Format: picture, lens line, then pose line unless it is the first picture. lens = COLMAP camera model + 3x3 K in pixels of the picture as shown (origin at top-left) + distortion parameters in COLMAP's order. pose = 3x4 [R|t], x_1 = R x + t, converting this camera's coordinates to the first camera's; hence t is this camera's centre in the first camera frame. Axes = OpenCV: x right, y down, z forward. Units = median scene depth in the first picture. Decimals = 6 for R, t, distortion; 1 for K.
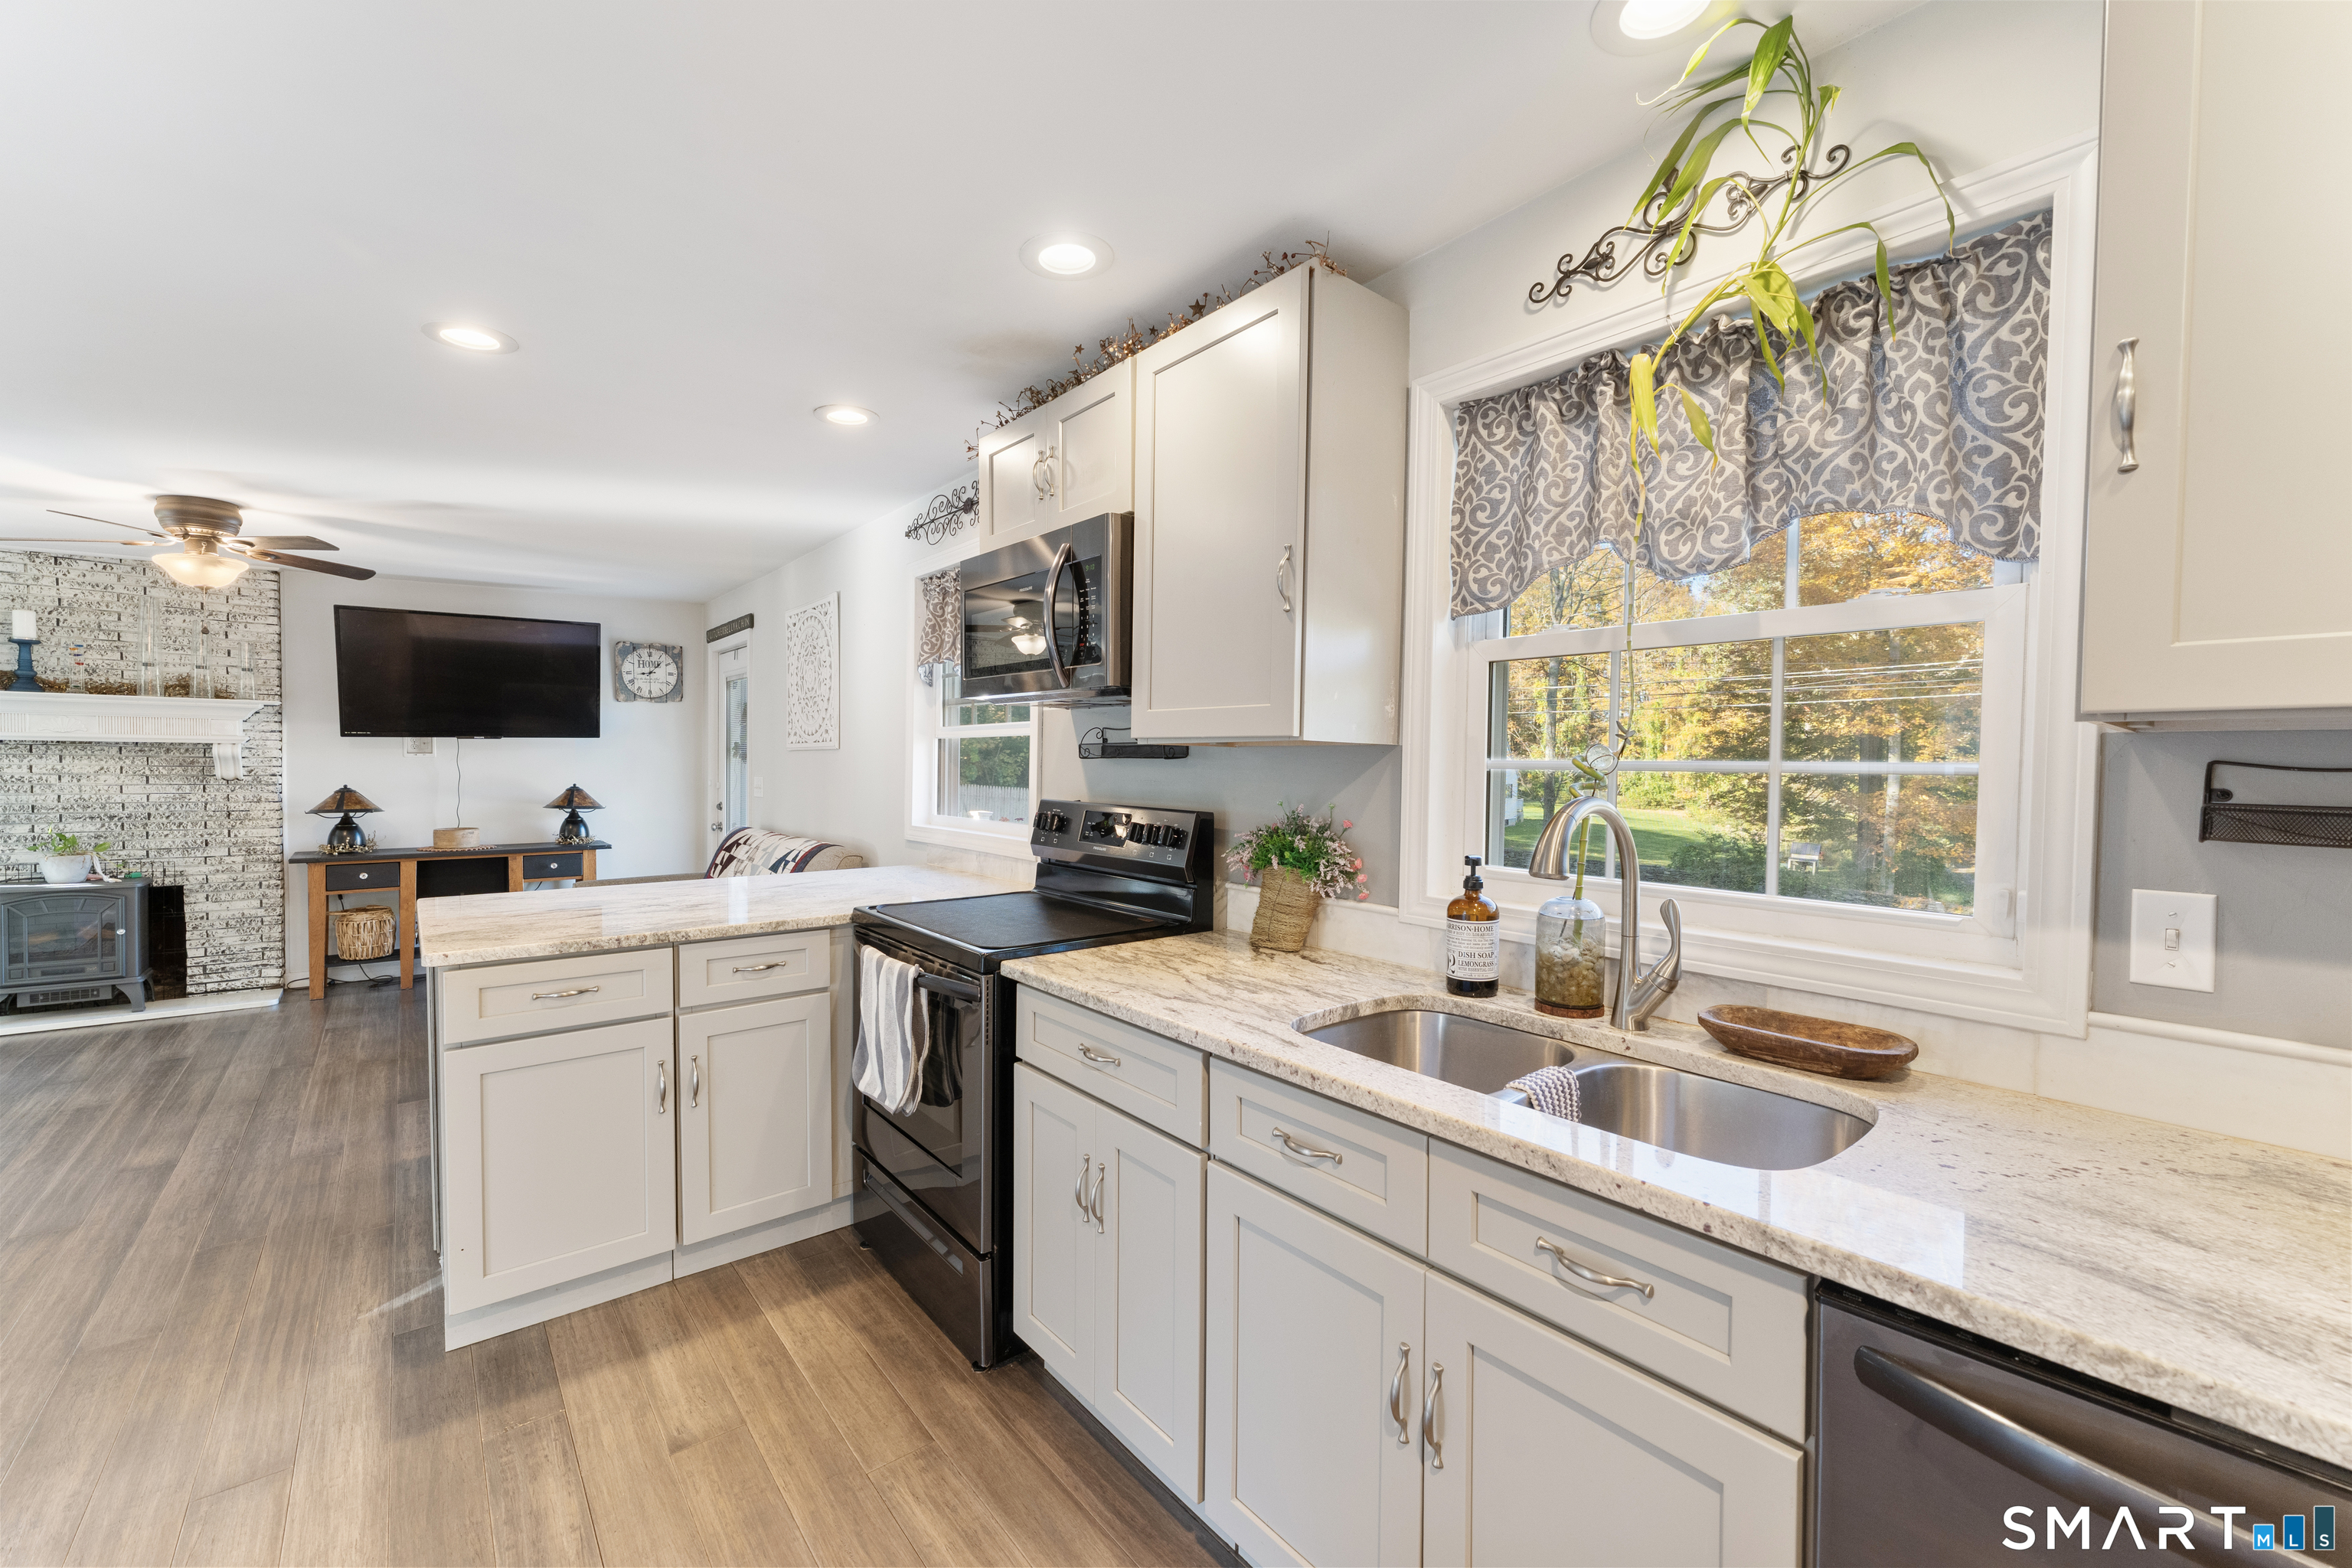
lens RADIAL K [[936.7, 0, 1174.2], [0, 936.7, 787.7], [0, 0, 1]] dist [-0.000854, -0.000442]
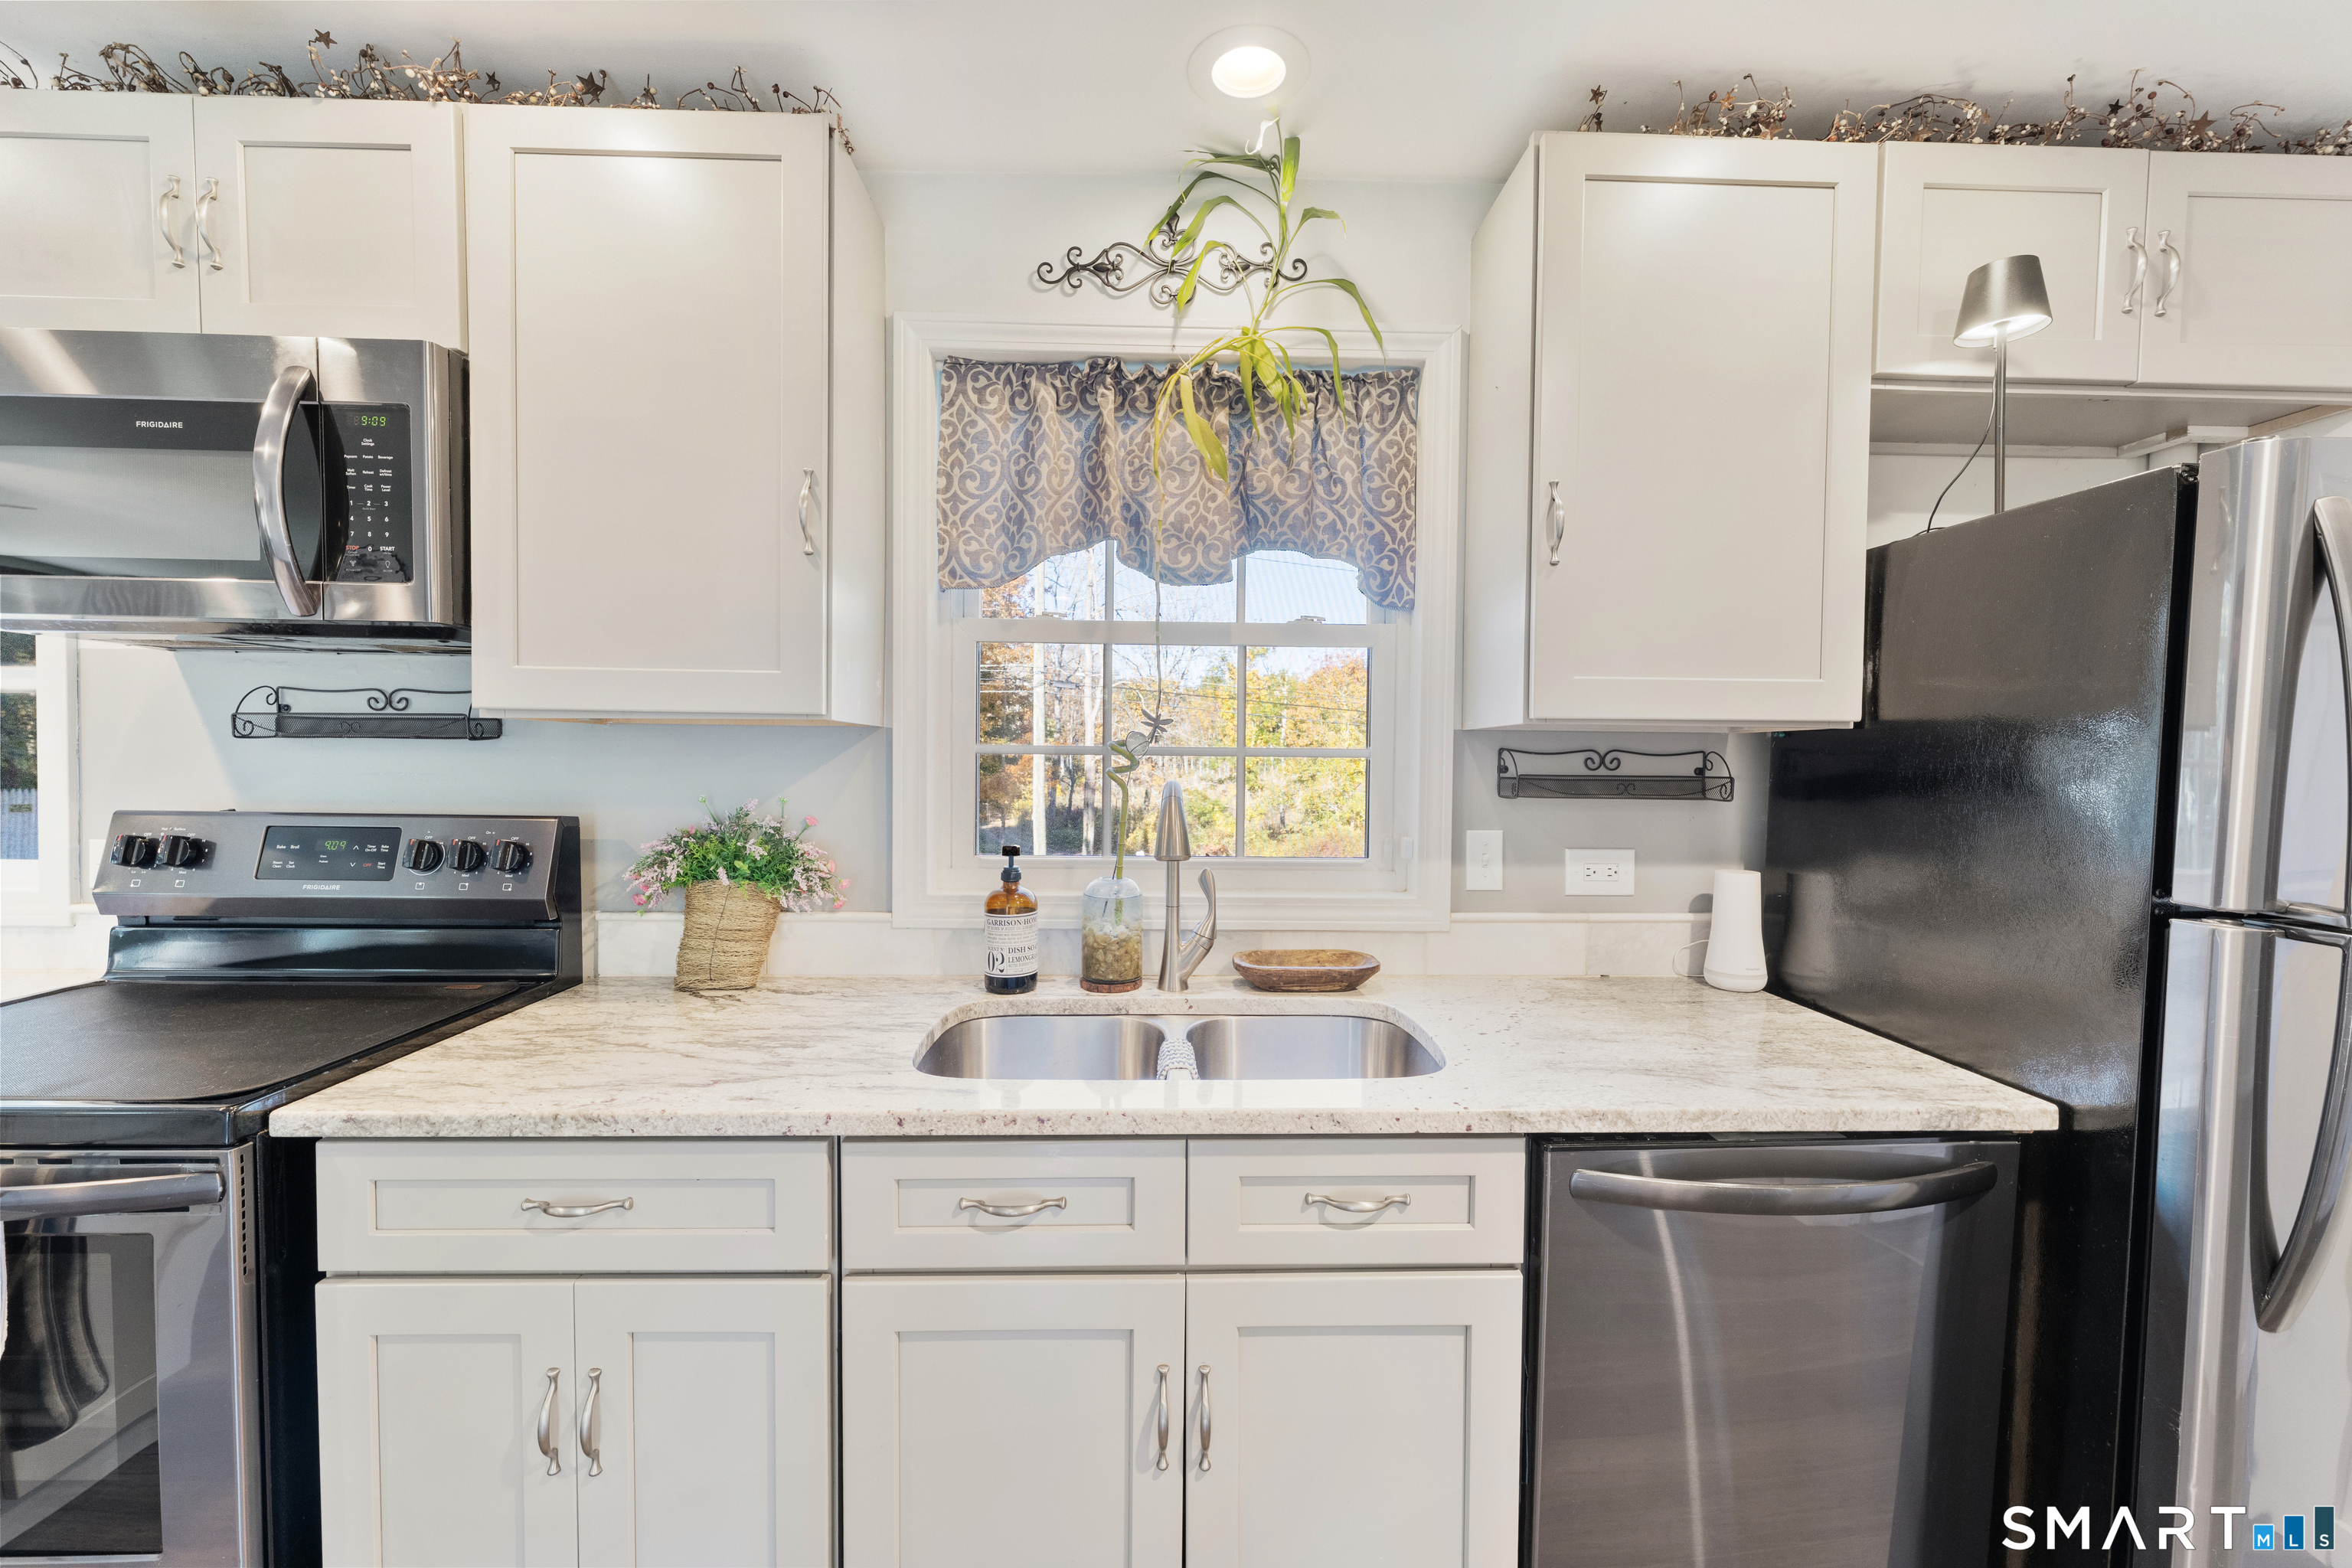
lens RADIAL K [[934.1, 0, 1172.7], [0, 934.1, 783.5], [0, 0, 1]] dist [0.000973, -0.000480]
pose [[0.610209, -0.030804, 0.791641, -0.255639], [0.017101, 0.999523, 0.025711, -0.009279], [-0.792056, -0.002151, 0.610445, 0.225106]]
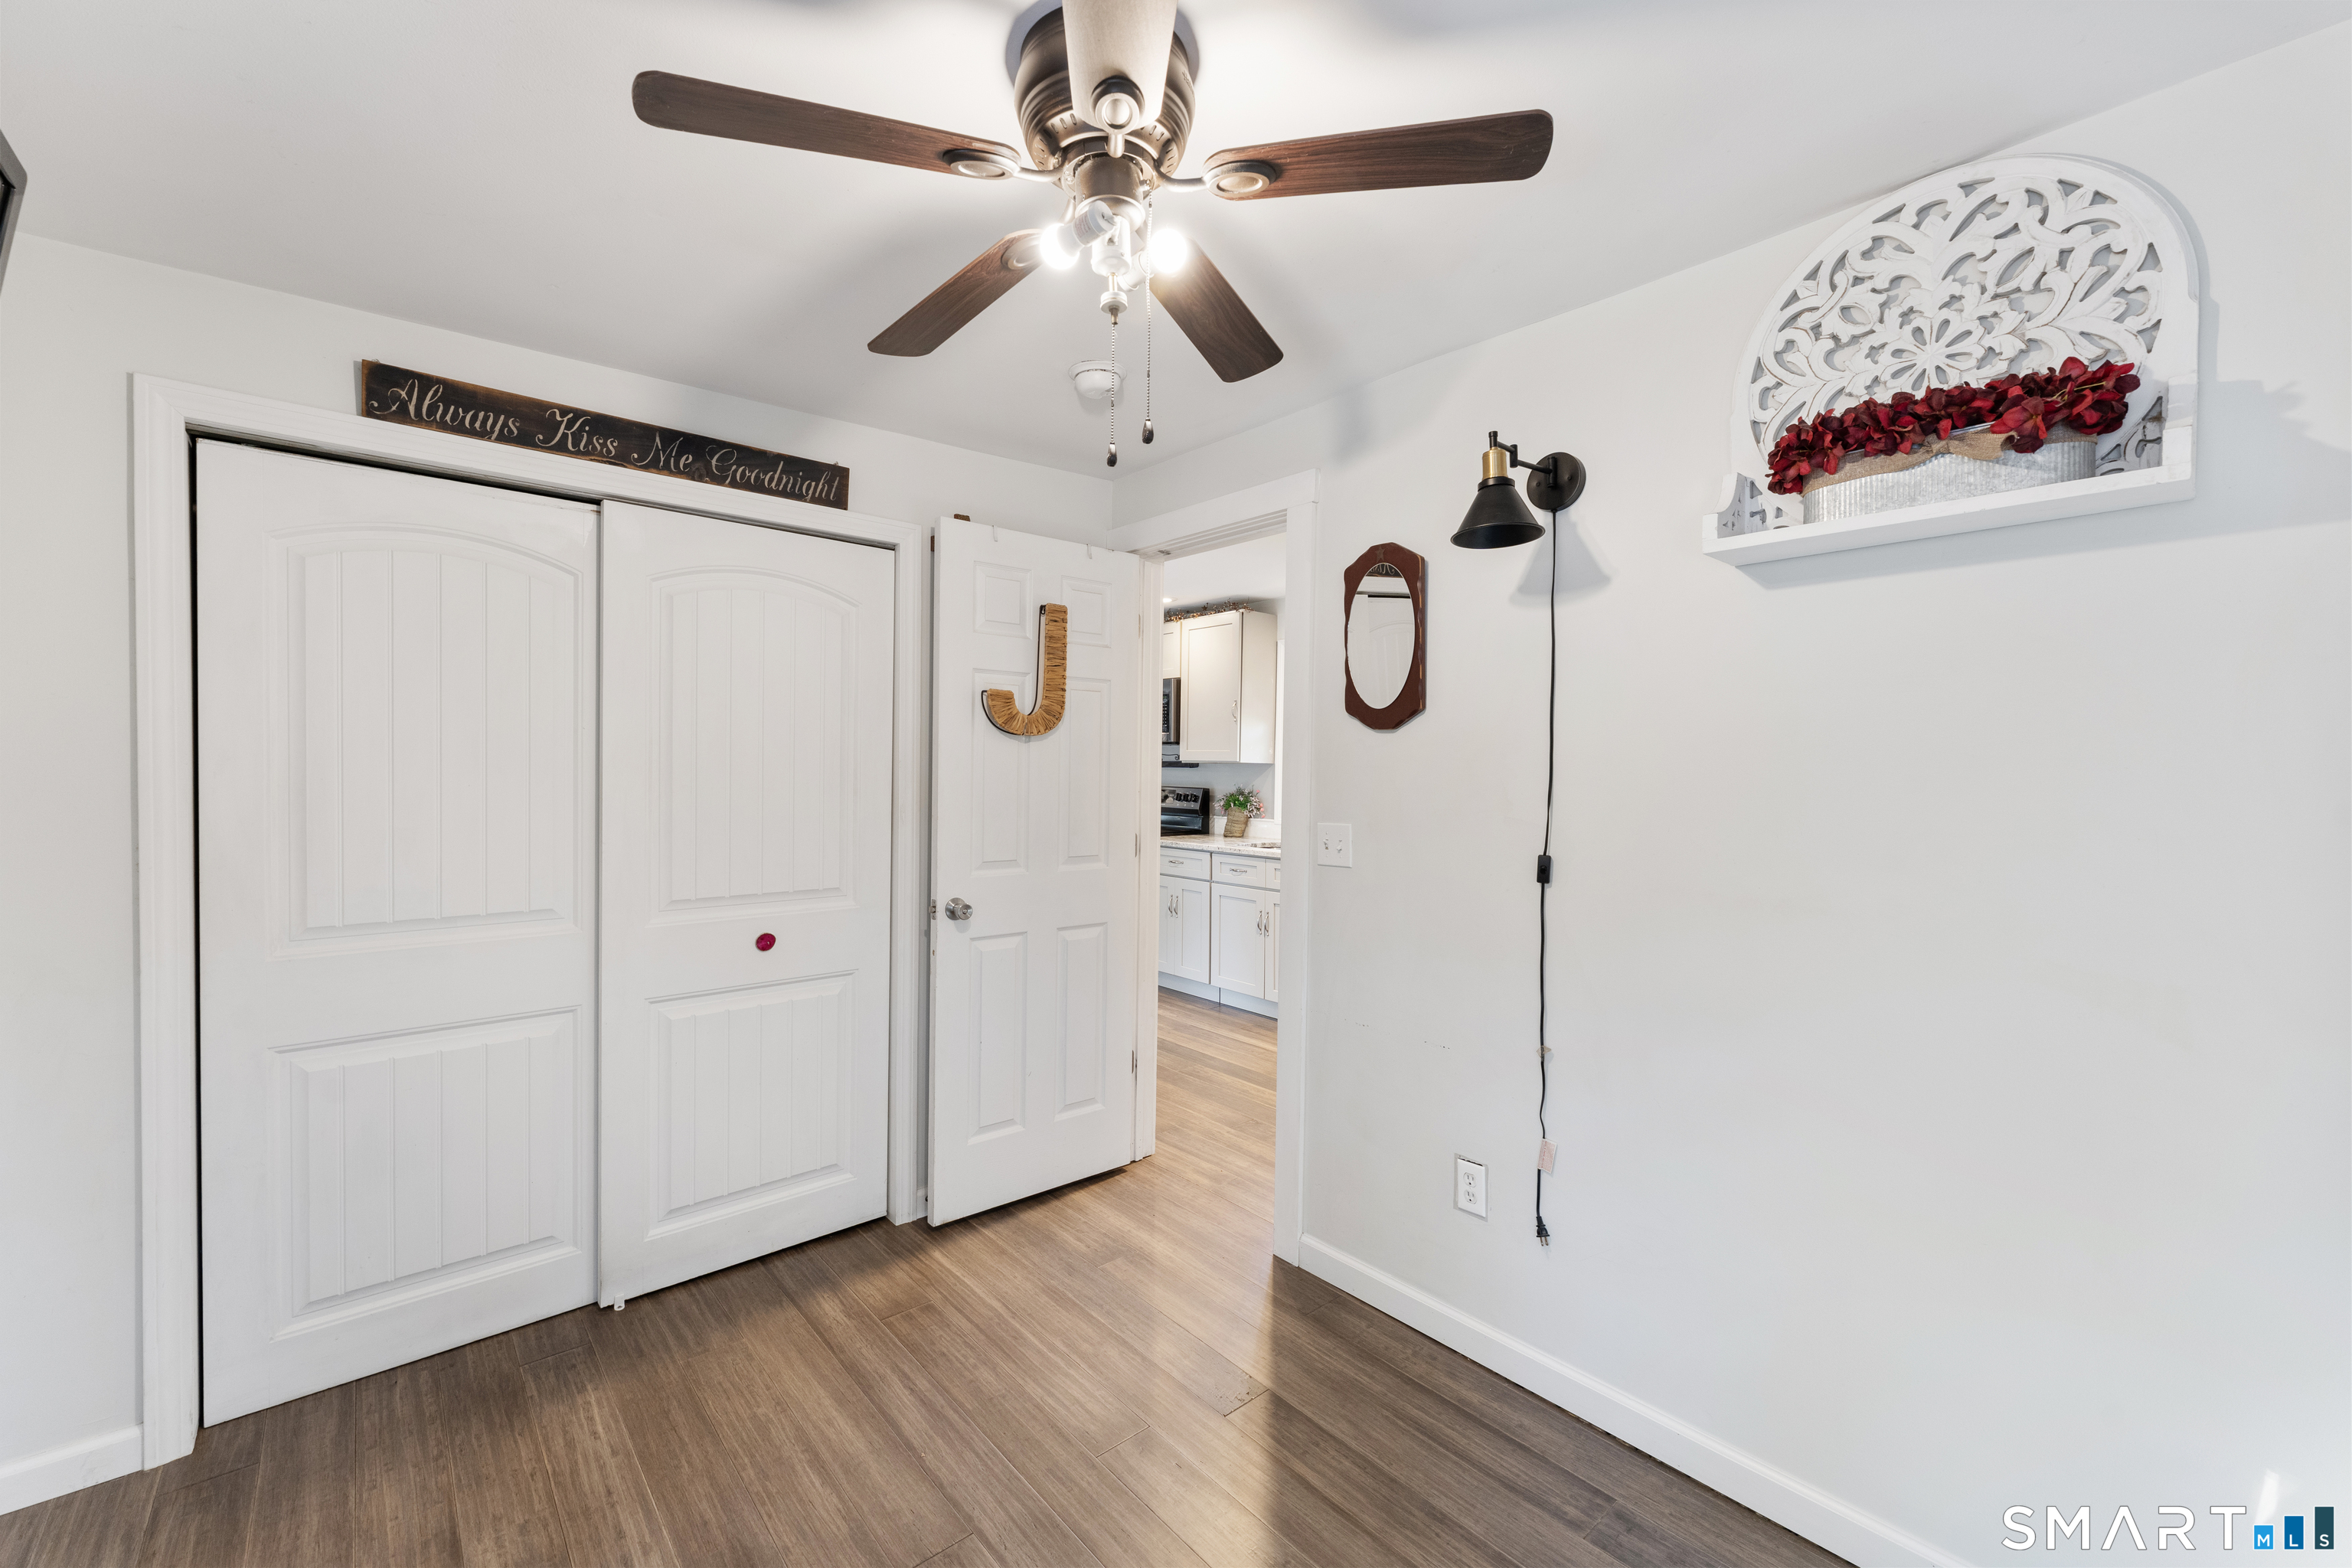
lens RADIAL K [[934.1, 0, 1172.7], [0, 934.1, 783.5], [0, 0, 1]] dist [0.000973, -0.000480]
pose [[0.999613, -0.000863, 0.027788, -0.138457], [0.001131, 0.999953, -0.009610, 0.039652], [-0.027779, 0.009637, 0.999568, -1.675736]]
